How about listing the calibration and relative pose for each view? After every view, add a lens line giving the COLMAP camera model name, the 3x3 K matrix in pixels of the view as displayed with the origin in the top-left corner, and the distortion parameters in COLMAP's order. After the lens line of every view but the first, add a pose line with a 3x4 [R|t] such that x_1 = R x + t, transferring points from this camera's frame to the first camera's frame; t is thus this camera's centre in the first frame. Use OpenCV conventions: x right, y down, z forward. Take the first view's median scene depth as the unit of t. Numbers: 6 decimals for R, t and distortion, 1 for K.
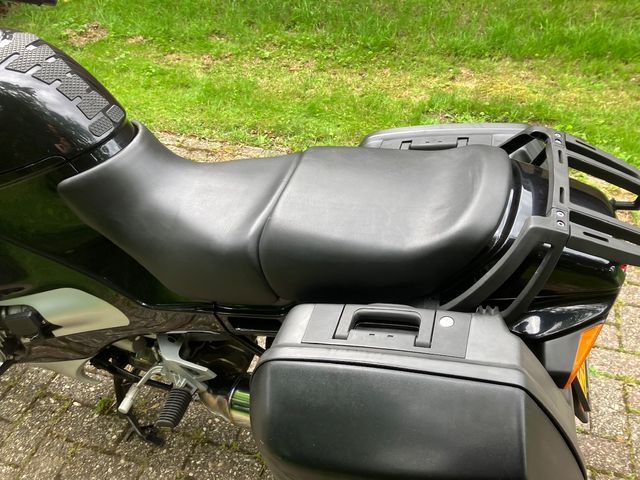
lens RADIAL K [[526.3, 0, 322.5], [0, 526.3, 235.4], [0, 0, 1]] dist [0.011241, -0.010427]
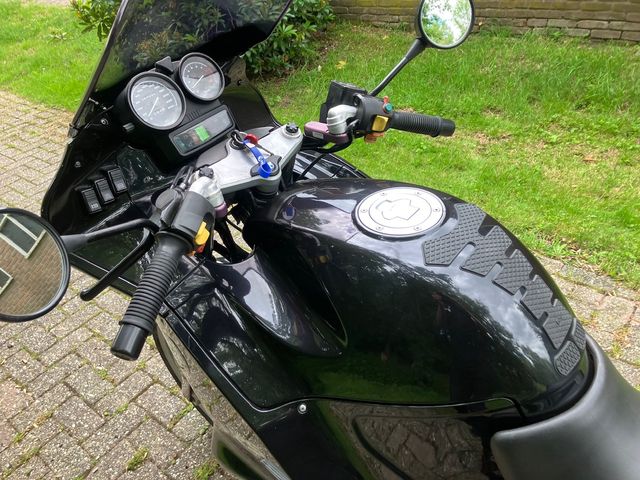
lens RADIAL K [[526.3, 0, 318.7], [0, 526.3, 243.5], [0, 0, 1]] dist [0.011241, -0.010427]
pose [[0.923338, 0.147313, -0.354606, -0.134508], [-0.171918, 0.984350, -0.038721, -0.073142], [0.343352, 0.096715, 0.934214, 0.068143]]
